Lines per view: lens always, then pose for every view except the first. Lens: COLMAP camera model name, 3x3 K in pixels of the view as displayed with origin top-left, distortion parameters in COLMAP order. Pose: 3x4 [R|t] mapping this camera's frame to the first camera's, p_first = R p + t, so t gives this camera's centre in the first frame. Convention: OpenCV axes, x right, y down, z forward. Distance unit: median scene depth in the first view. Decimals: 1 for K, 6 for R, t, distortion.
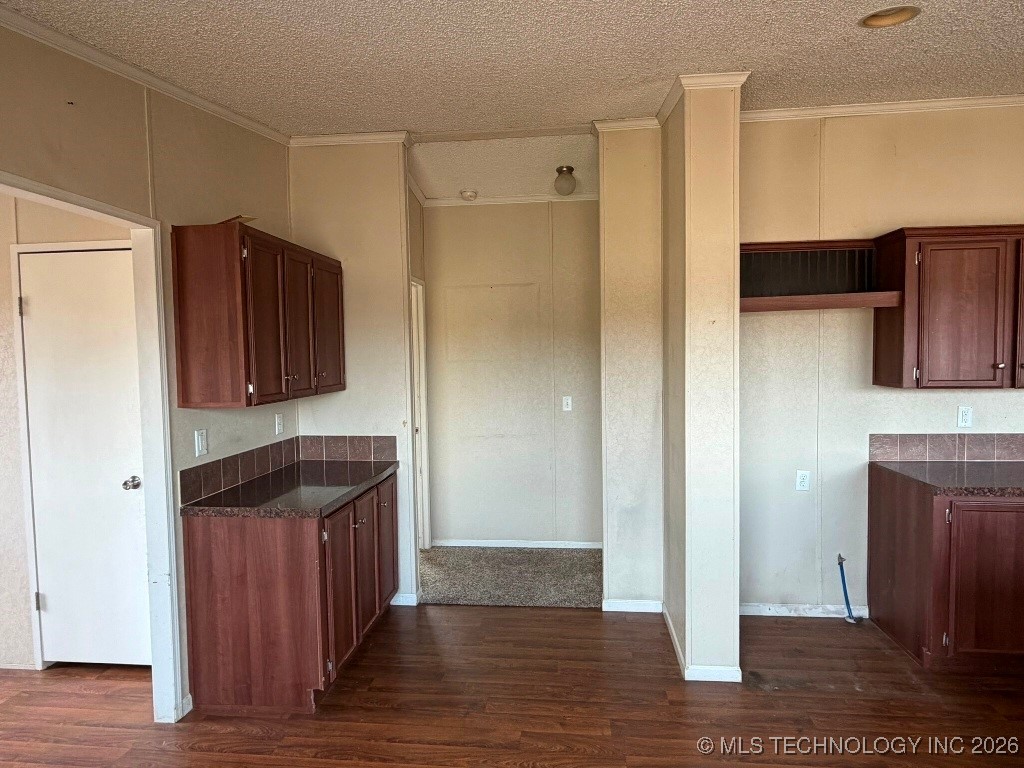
lens RADIAL K [[599.7, 0, 517.7], [0, 599.7, 379.5], [0, 0, 1]] dist [-0.000929, 0.005072]
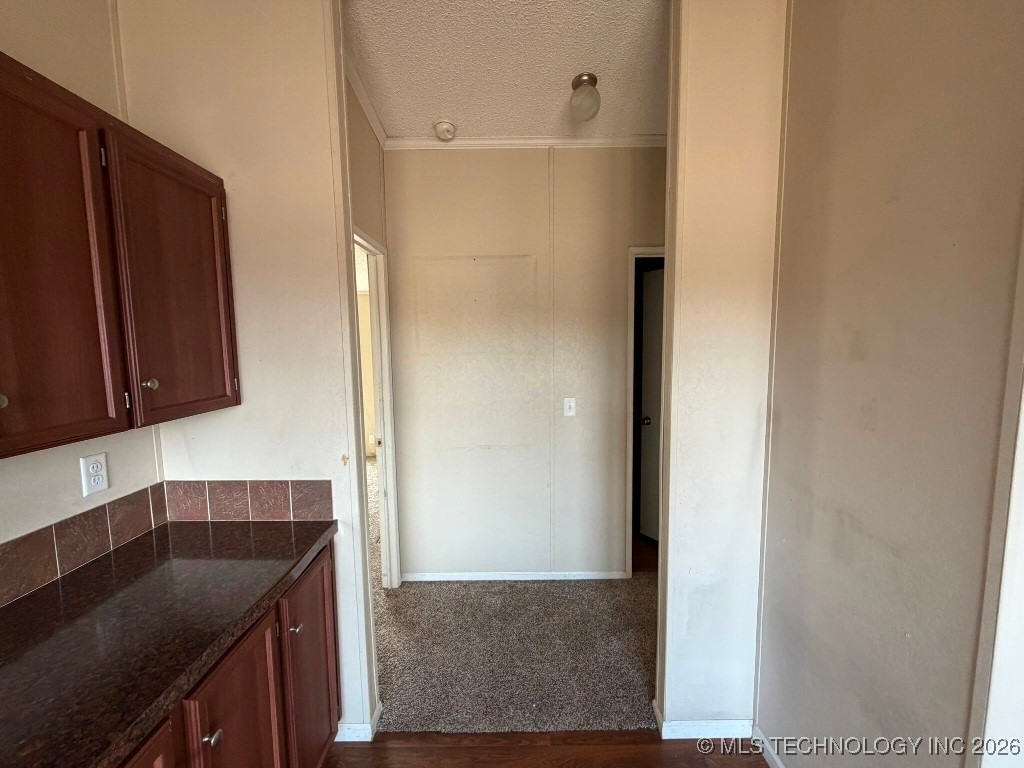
lens RADIAL K [[406.2, 0, 508.0], [0, 406.2, 384.1], [0, 0, 1]] dist [-0.000970, 0.000385]
pose [[0.995724, -0.005554, 0.092210, -0.061858], [0.001056, 0.998810, 0.048754, -0.021235], [-0.092371, -0.048448, 0.994545, 0.572520]]
